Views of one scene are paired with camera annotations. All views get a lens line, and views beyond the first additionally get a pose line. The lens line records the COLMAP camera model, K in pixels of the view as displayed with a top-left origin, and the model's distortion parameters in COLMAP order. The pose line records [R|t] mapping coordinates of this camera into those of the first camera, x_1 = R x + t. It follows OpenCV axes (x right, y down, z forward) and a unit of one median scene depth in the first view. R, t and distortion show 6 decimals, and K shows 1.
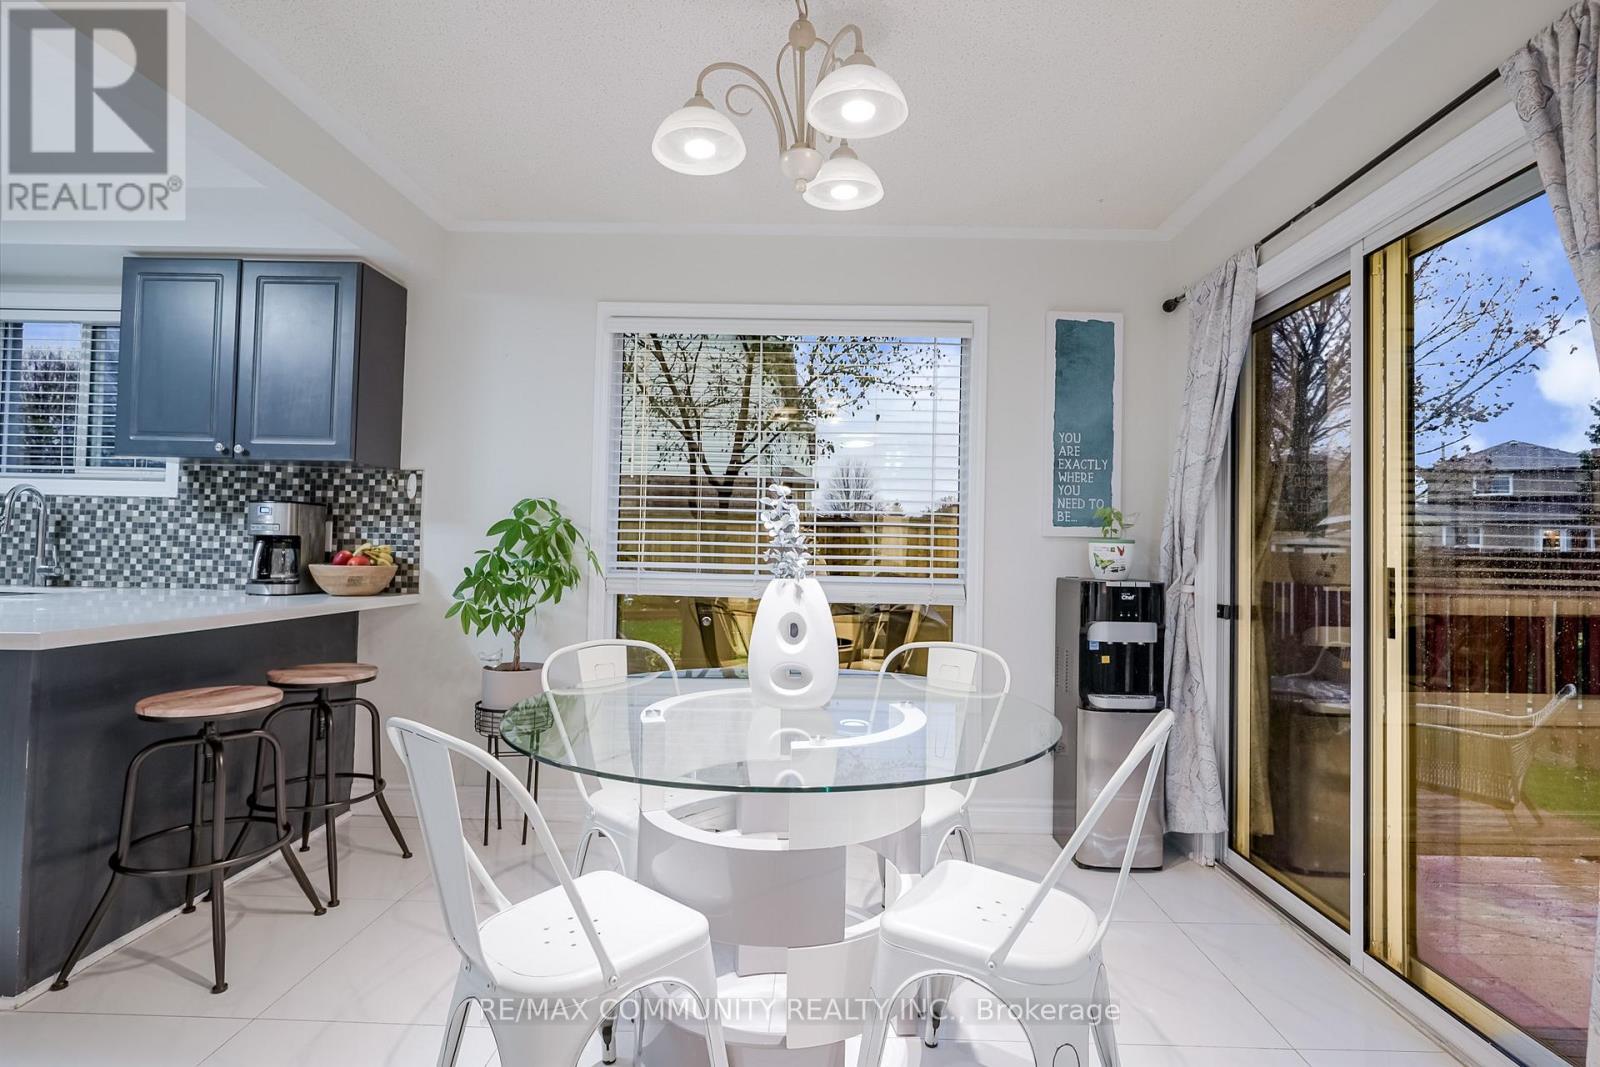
lens RADIAL K [[765.9, 0, 813.3], [0, 765.9, 528.2], [0, 0, 1]] dist [-0.003462, 0.002290]
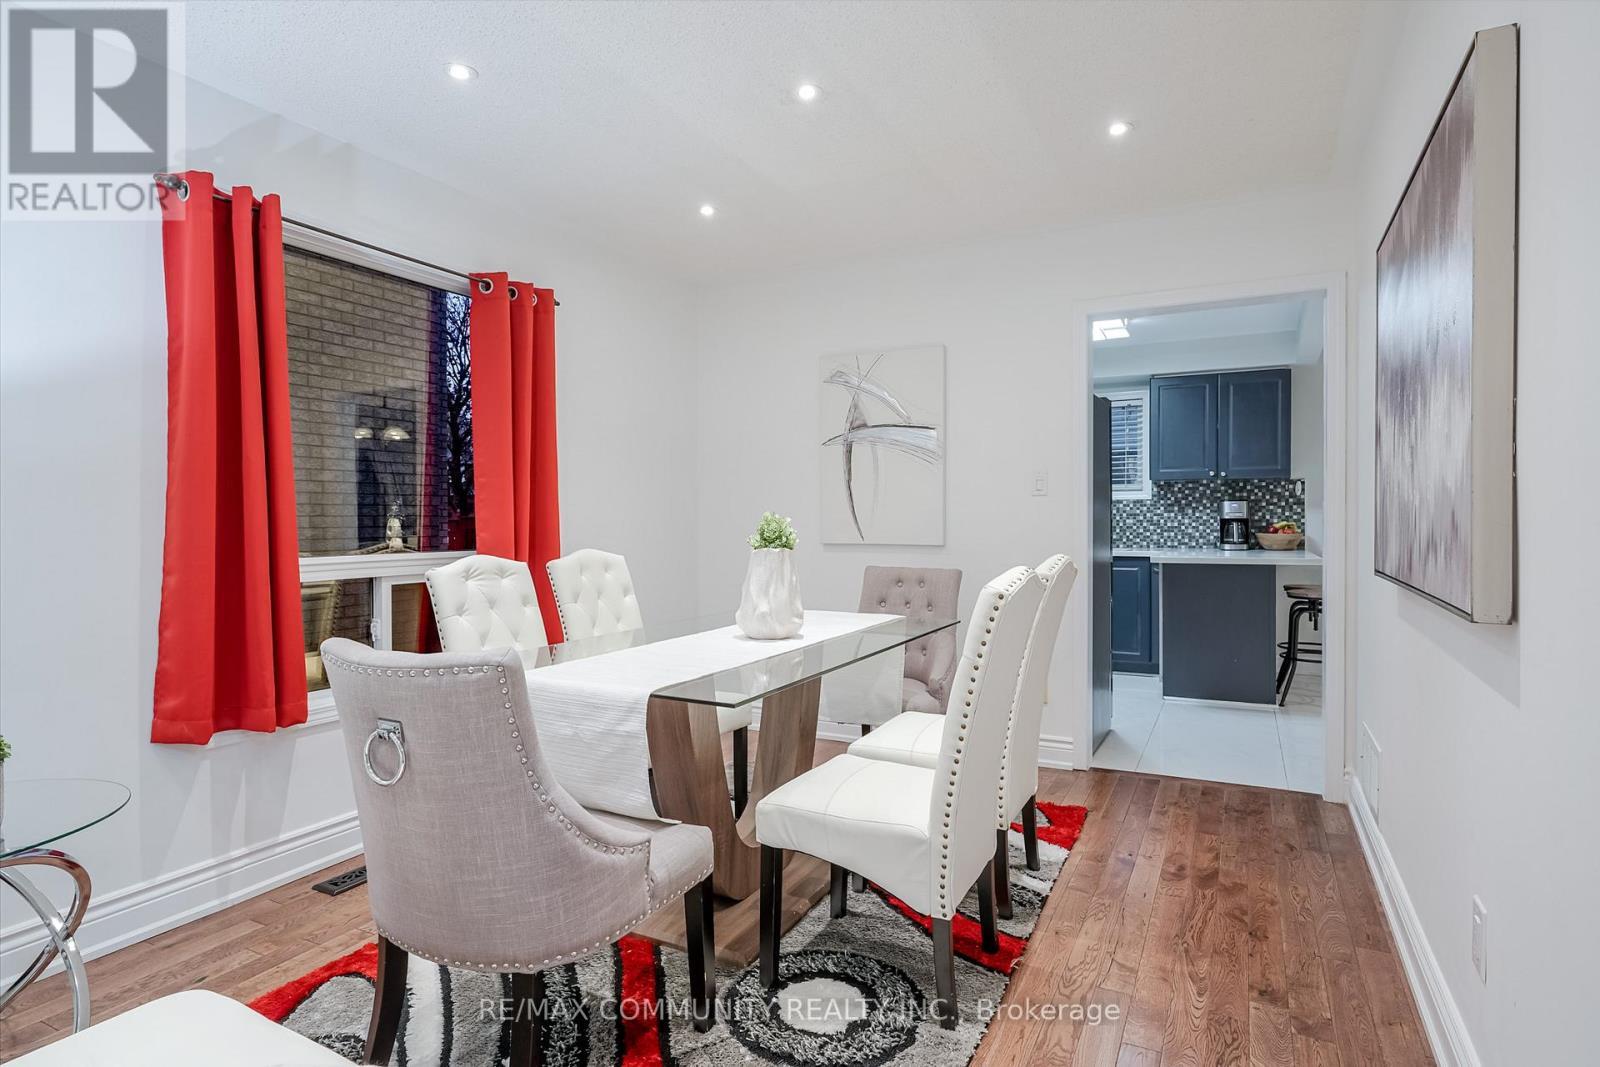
lens RADIAL K [[846.5, 0, 810.7], [0, 846.5, 529.5], [0, 0, 1]] dist [-0.001904, 0.002176]
pose [[0.897149, -0.019274, -0.441307, -0.668845], [0.036766, 0.998839, 0.031119, -0.061687], [0.440195, -0.044143, 0.896816, -1.223882]]
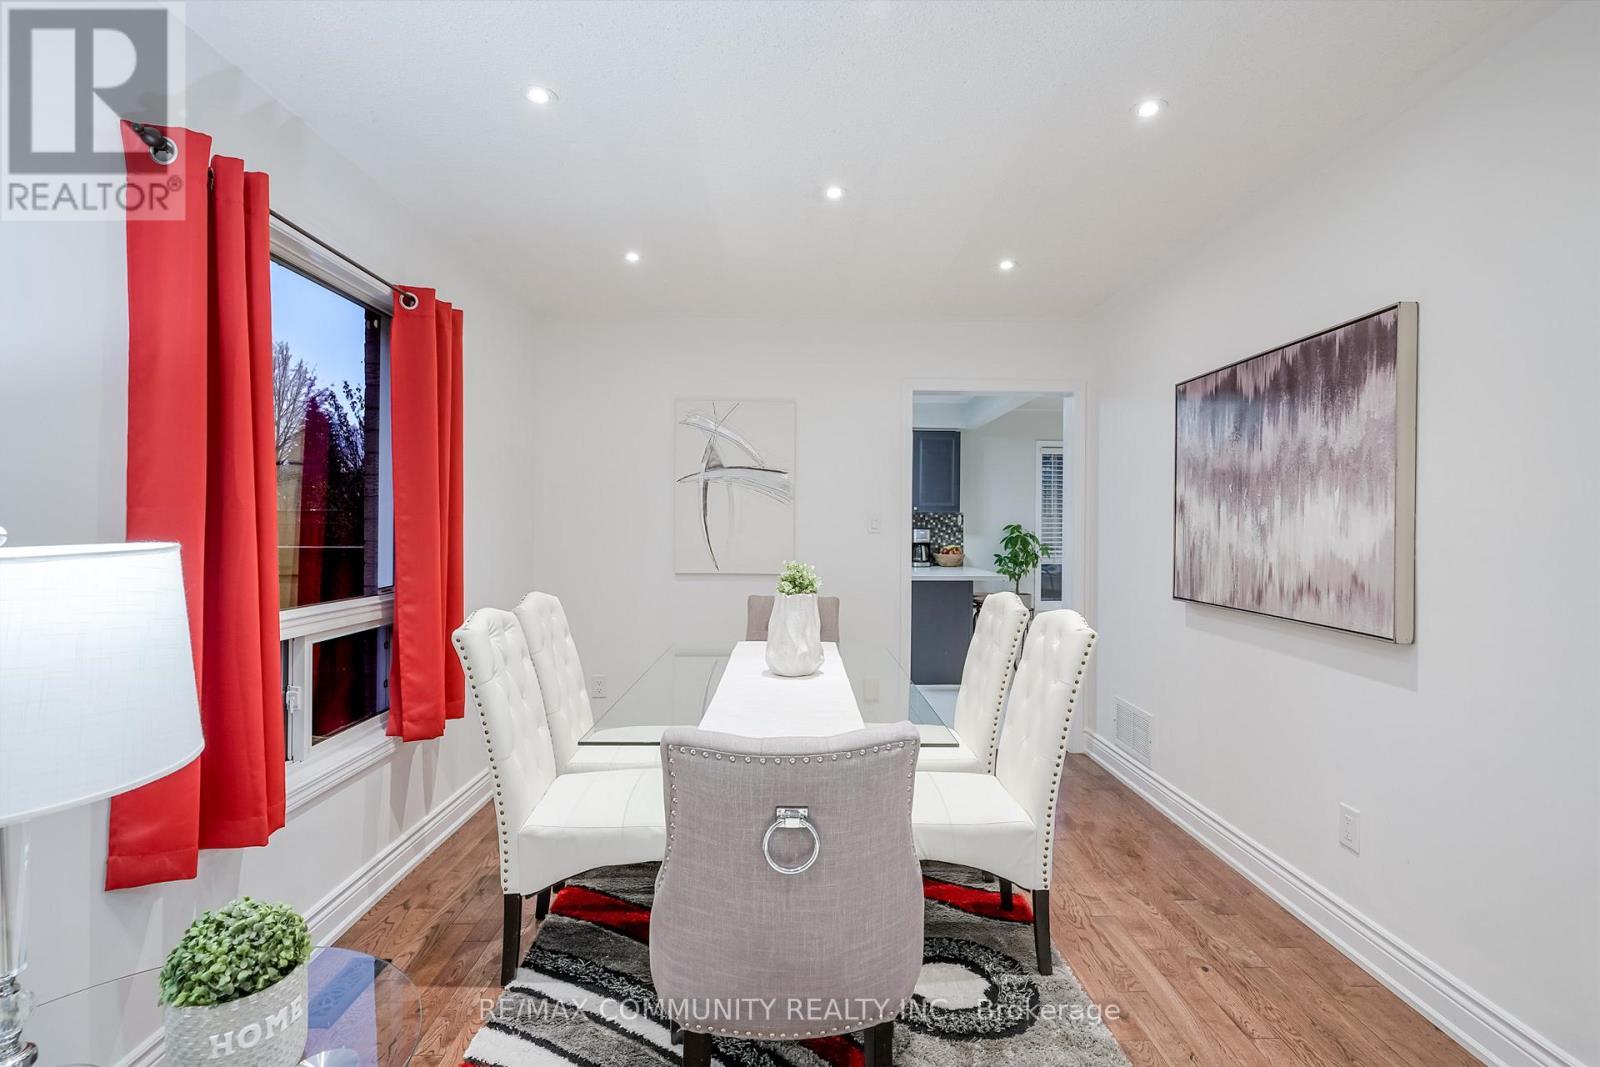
lens RADIAL K [[765.9, 0, 813.3], [0, 765.9, 528.2], [0, 0, 1]] dist [-0.003462, 0.002290]
pose [[0.998690, -0.013536, 0.049355, -1.084299], [0.011809, 0.999313, 0.035118, -0.117552], [-0.049797, -0.034489, 0.998164, -1.326301]]
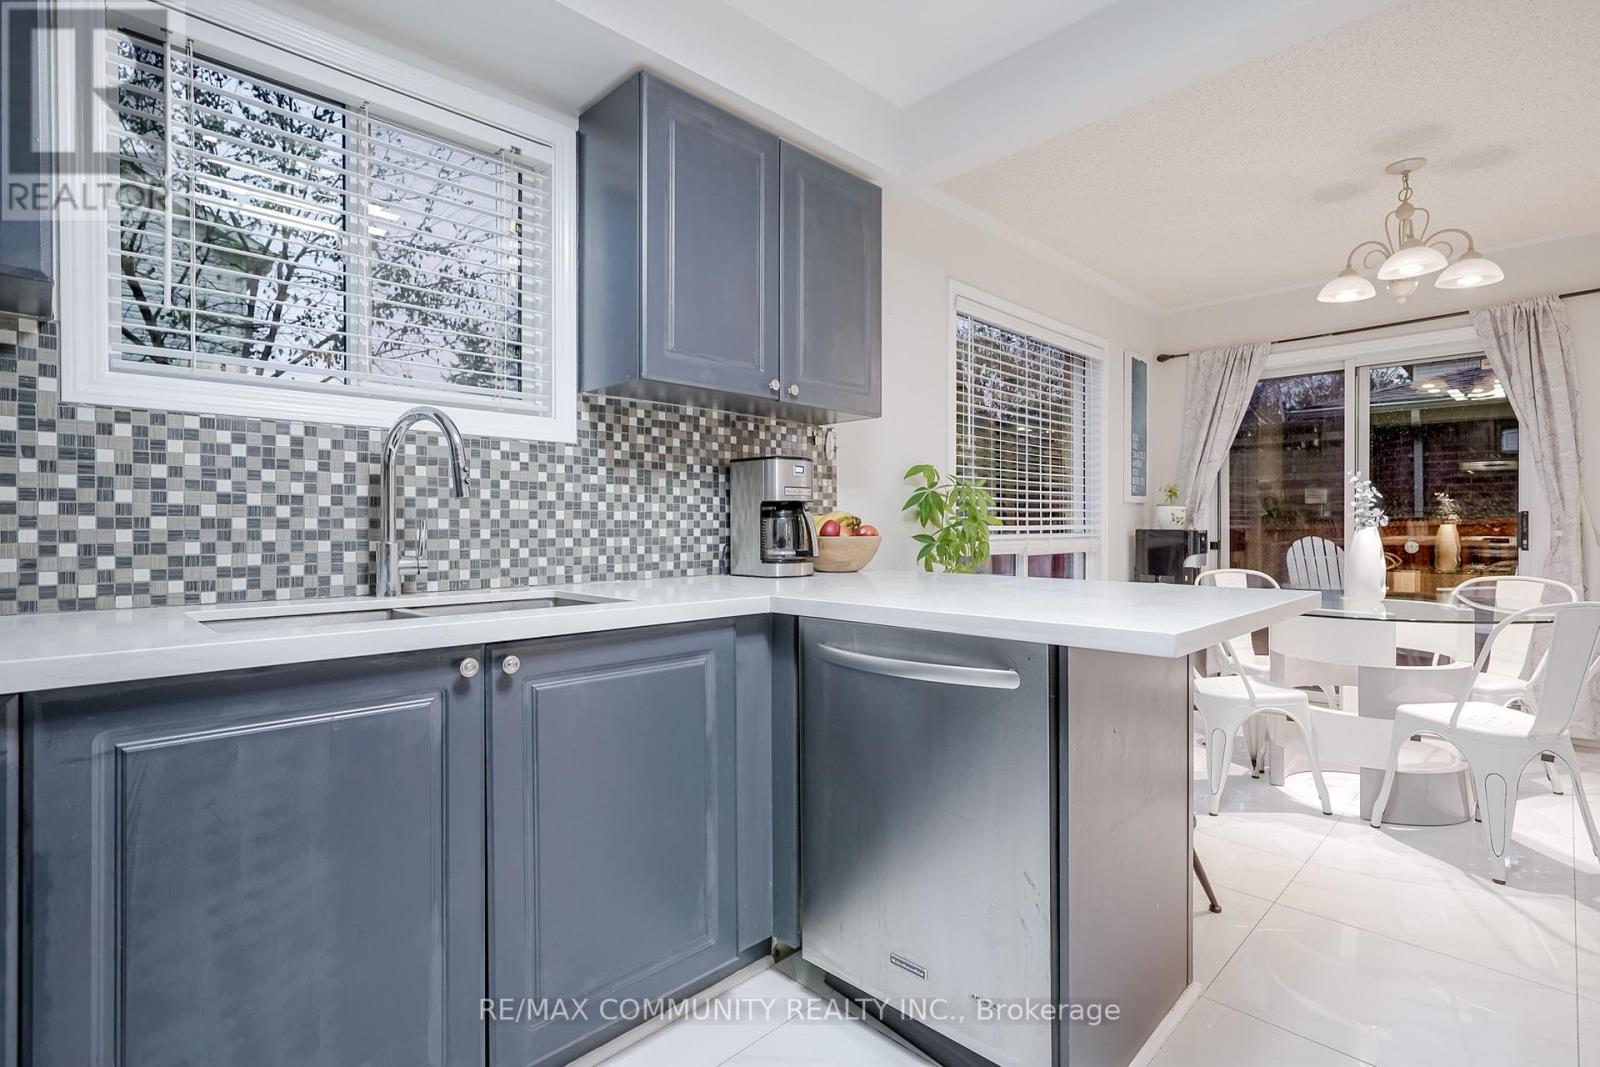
lens RADIAL K [[765.9, 0, 813.3], [0, 765.9, 528.2], [0, 0, 1]] dist [-0.003462, 0.002290]
pose [[0.689654, -0.024985, 0.723708, -1.169140], [-0.006308, 0.999159, 0.040506, 0.004160], [-0.724112, -0.032500, 0.688916, 0.401873]]
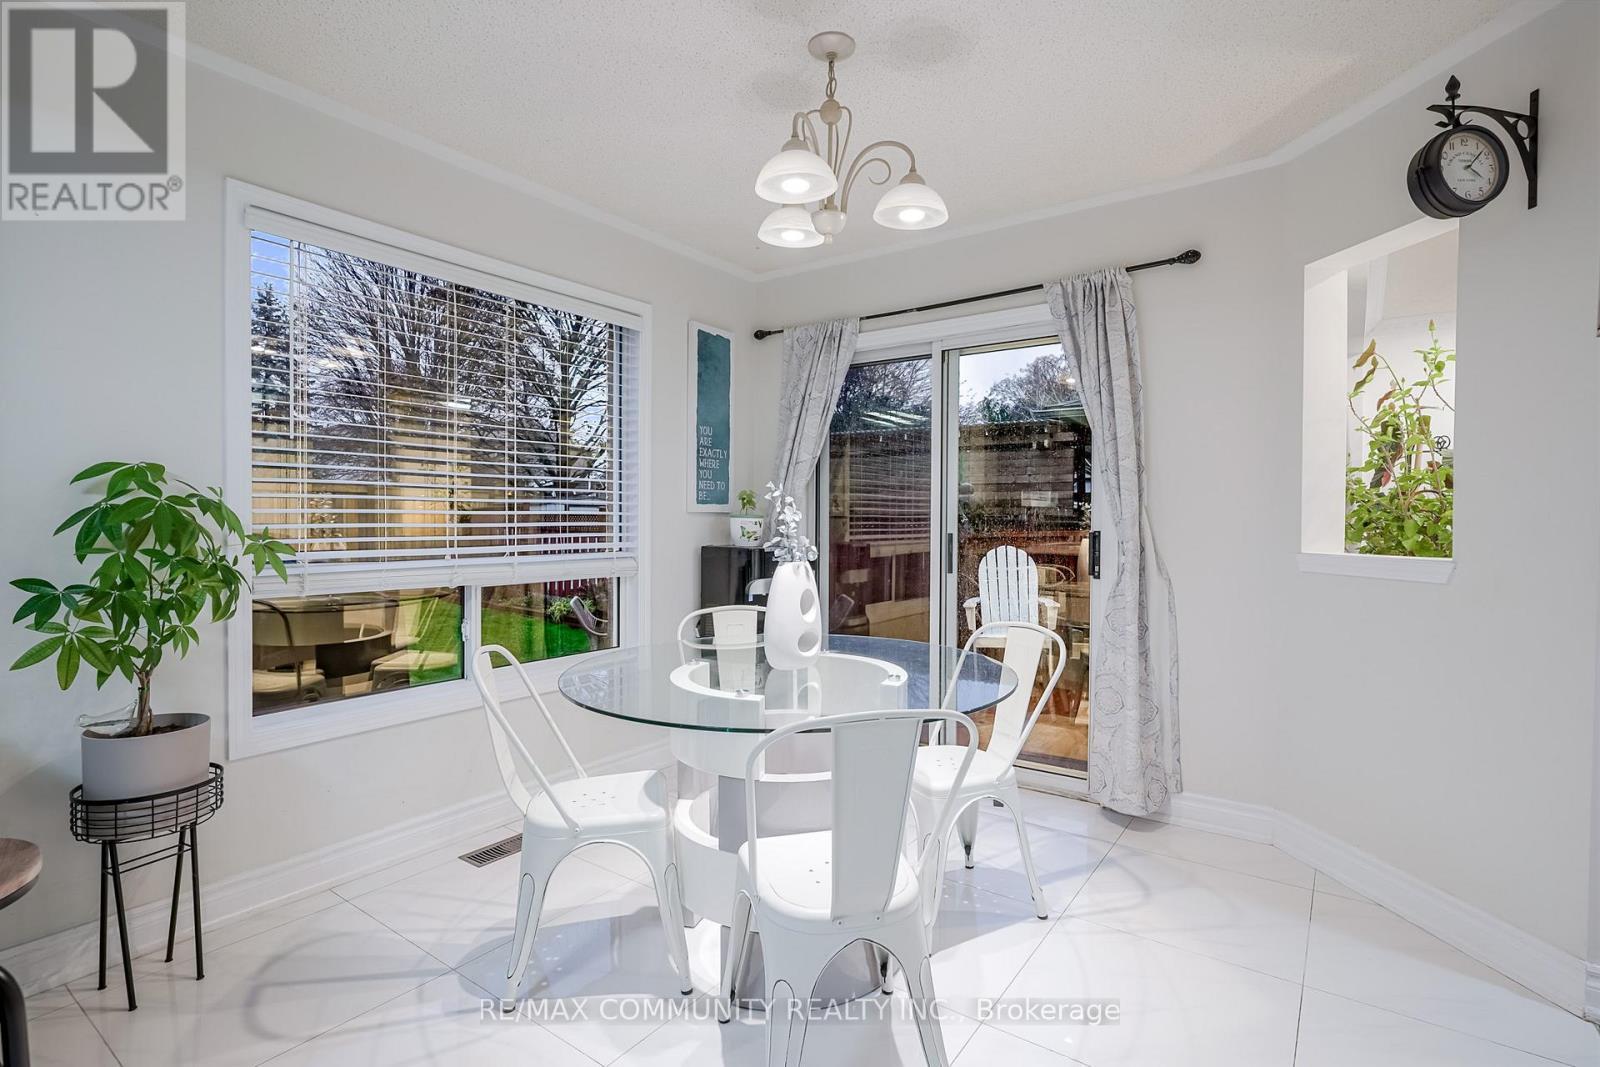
lens RADIAL K [[765.9, 0, 813.3], [0, 765.9, 528.2], [0, 0, 1]] dist [-0.003462, 0.002290]
pose [[0.563308, -0.029211, 0.825730, -0.556067], [-0.018967, 0.998654, 0.048267, -0.024948], [-0.826029, -0.042851, 0.561996, 0.169681]]
